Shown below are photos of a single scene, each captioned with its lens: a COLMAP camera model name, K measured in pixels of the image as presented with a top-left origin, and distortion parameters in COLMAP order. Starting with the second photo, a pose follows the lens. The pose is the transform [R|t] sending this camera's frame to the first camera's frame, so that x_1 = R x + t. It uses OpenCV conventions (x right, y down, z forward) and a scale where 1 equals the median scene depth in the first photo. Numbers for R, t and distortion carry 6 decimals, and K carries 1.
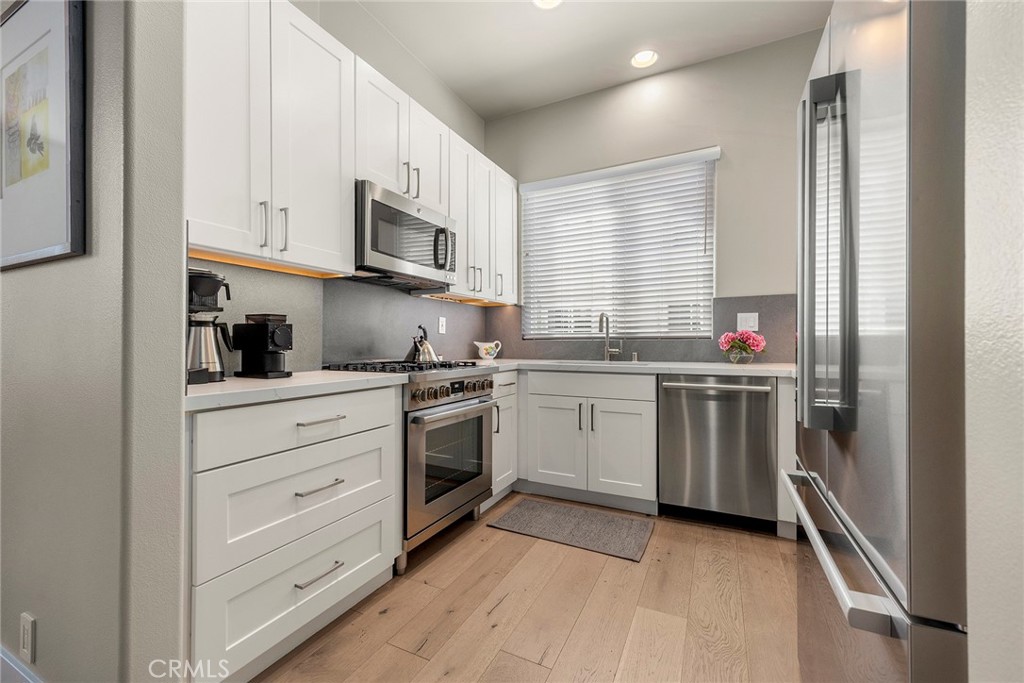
lens RADIAL K [[418.3, 0, 518.7], [0, 418.3, 341.5], [0, 0, 1]] dist [0.007162, 0.000307]
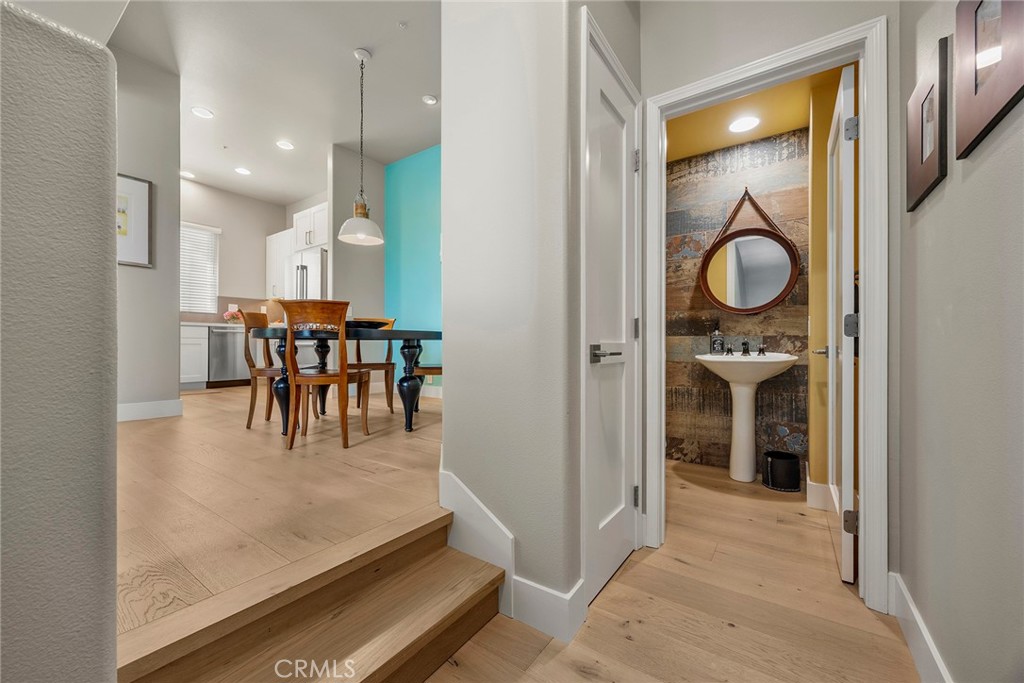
lens RADIAL K [[399.7, 0, 514.5], [0, 399.7, 342.9], [0, 0, 1]] dist [-0.006051, 0.002444]
pose [[0.164824, 0.003993, 0.986315, -1.719347], [-0.007453, 0.999968, -0.002803, 0.175786], [-0.986295, -0.006889, 0.164848, -1.142621]]
